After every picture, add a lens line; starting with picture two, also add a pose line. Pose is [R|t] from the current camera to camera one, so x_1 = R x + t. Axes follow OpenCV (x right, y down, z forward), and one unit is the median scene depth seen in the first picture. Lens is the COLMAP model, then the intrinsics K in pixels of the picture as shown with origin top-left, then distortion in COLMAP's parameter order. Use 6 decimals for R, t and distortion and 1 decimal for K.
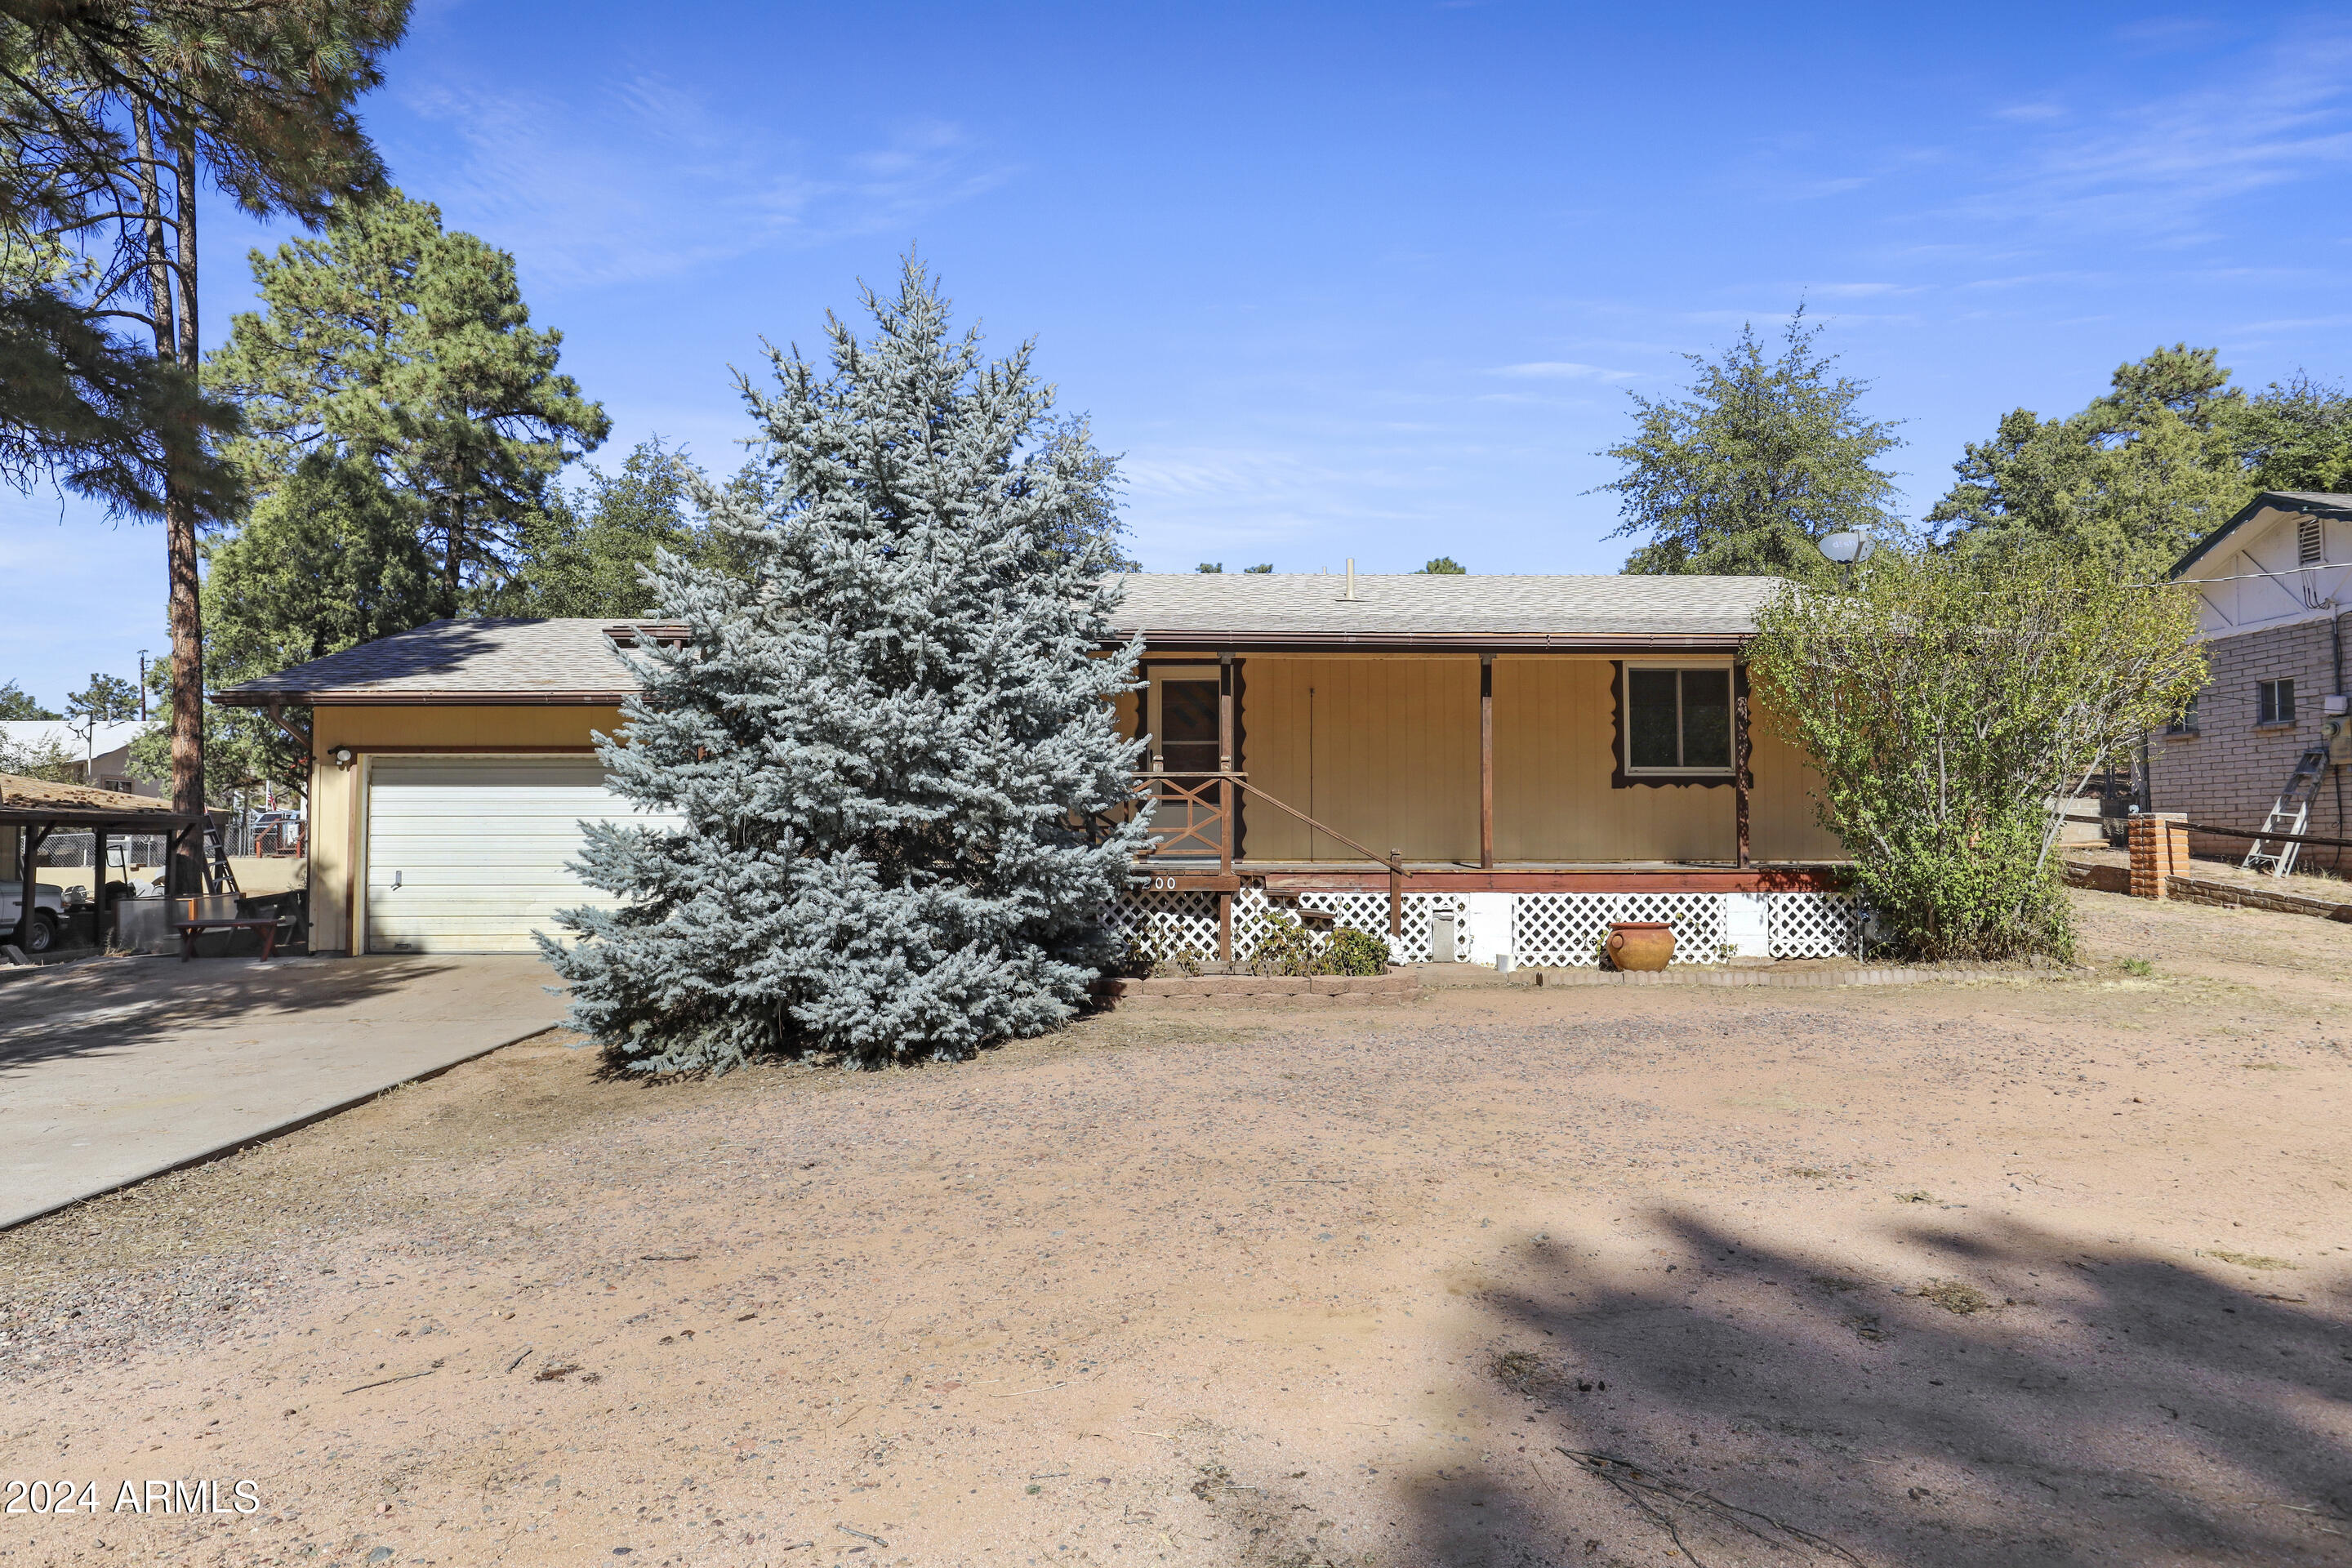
lens RADIAL K [[1404.4, 0, 1176.0], [0, 1404.4, 784.0], [0, 0, 1]] dist [-0.003530, -0.002086]
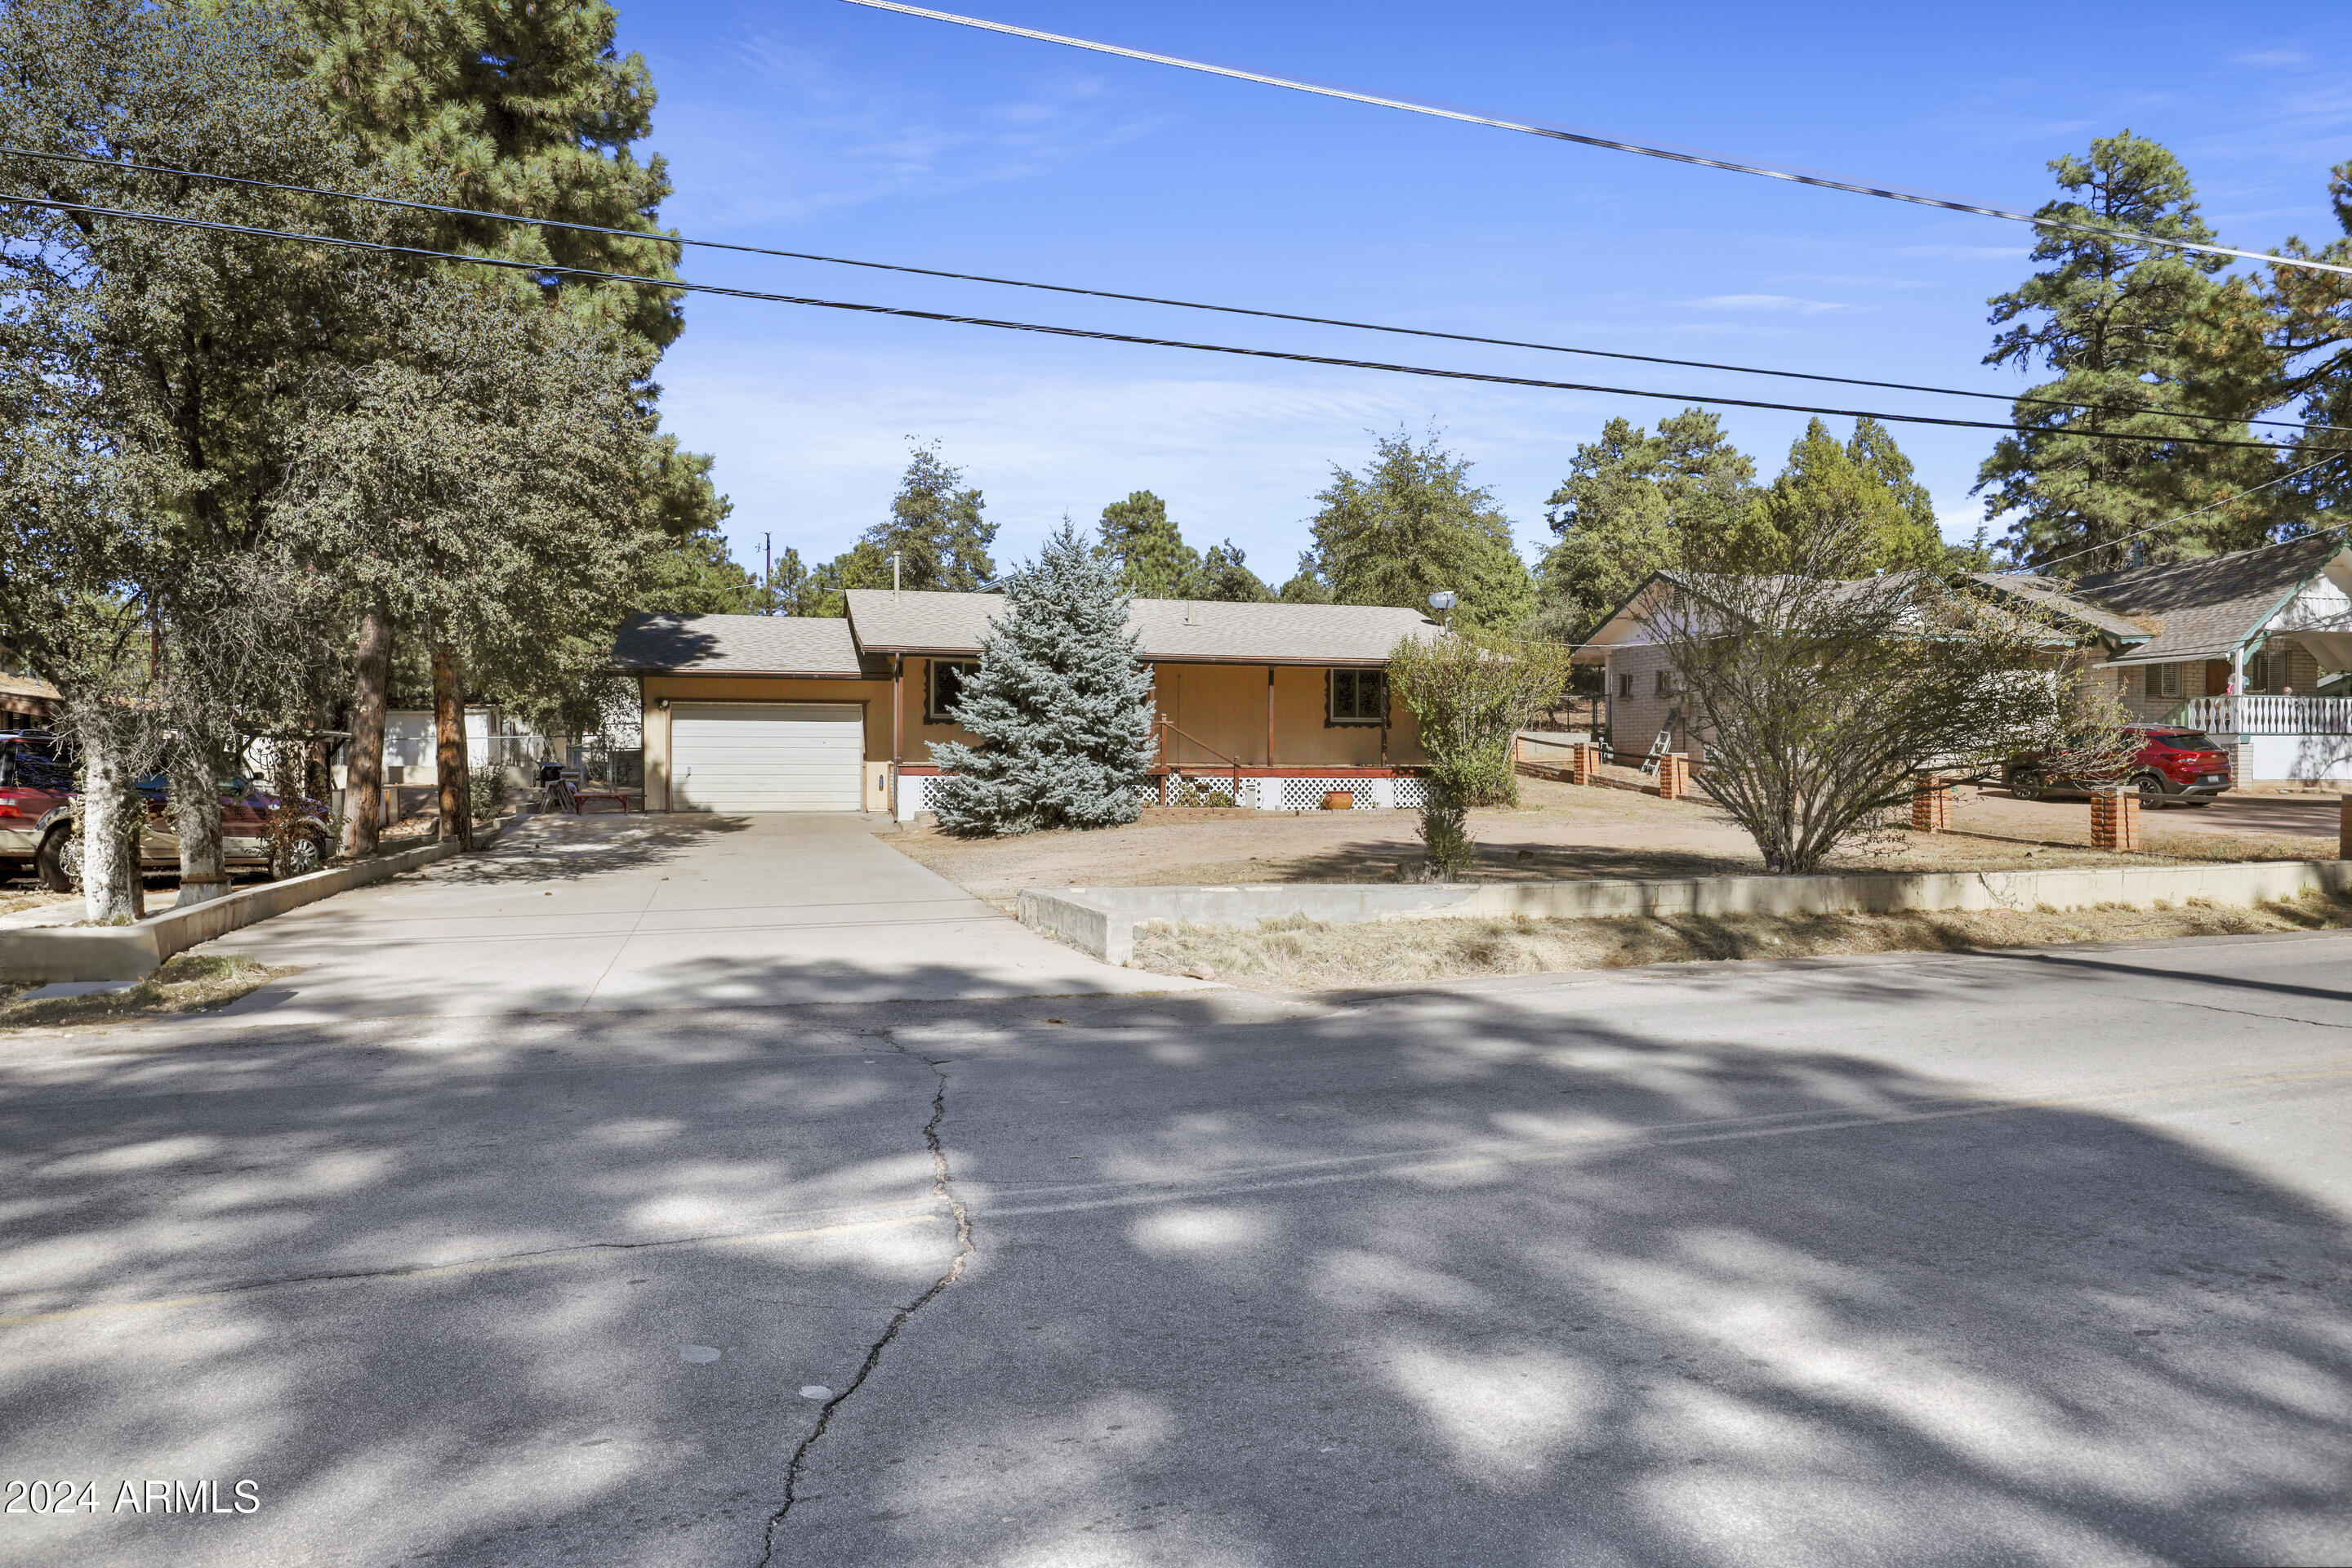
lens RADIAL K [[1566.5, 0, 1176.0], [0, 1566.5, 784.0], [0, 0, 1]] dist [0.001422, 0.000252]
pose [[0.973043, 0.000935, 0.230621, -0.466563], [-0.013276, 0.998561, 0.051964, -0.034718], [-0.230240, -0.053625, 0.971655, -1.279801]]
